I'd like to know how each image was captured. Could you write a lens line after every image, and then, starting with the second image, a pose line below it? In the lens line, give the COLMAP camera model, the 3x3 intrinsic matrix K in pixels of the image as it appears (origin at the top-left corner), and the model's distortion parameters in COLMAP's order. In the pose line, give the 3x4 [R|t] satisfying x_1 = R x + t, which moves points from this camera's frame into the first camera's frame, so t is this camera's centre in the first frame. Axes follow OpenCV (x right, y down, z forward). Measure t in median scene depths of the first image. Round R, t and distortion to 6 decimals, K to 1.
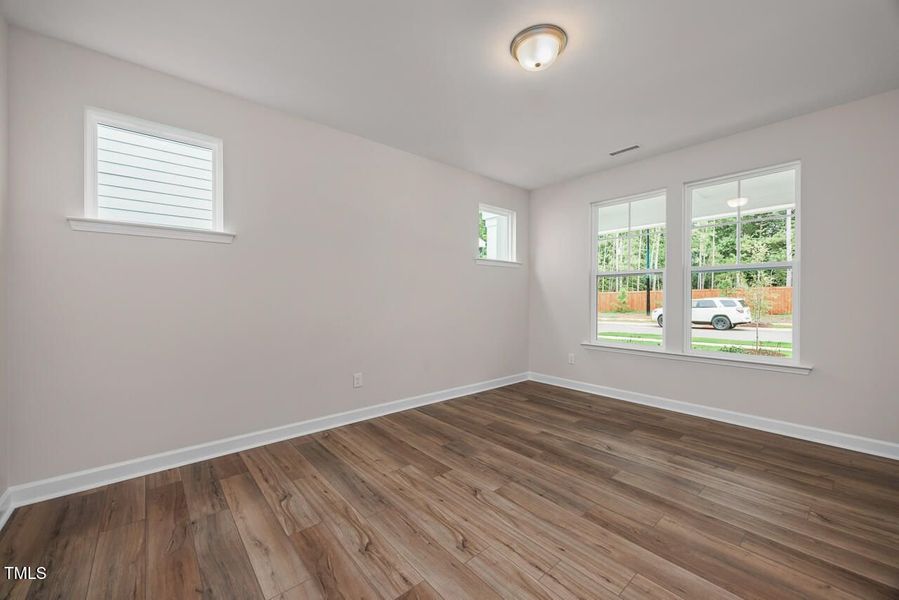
lens RADIAL K [[331.1, 0, 448.2], [0, 331.1, 299.2], [0, 0, 1]] dist [-0.003878, -0.000238]
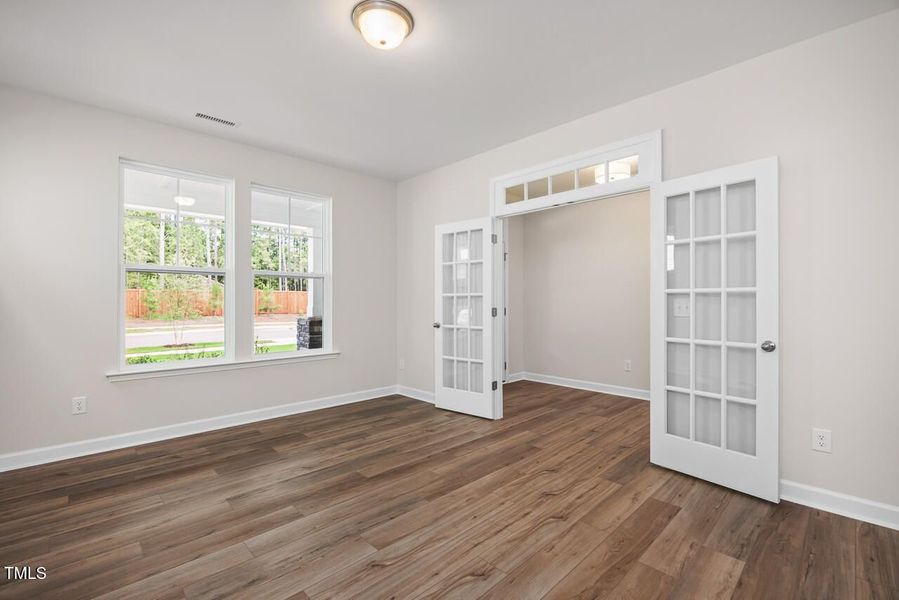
lens RADIAL K [[386.9, 0, 448.8], [0, 386.9, 298.4], [0, 0, 1]] dist [-0.020808, 0.000824]
pose [[-0.019042, 0.003583, 0.999812, -0.554783], [0.008689, 0.999956, -0.003419, -0.005931], [-0.999781, 0.008622, -0.019072, 0.608262]]
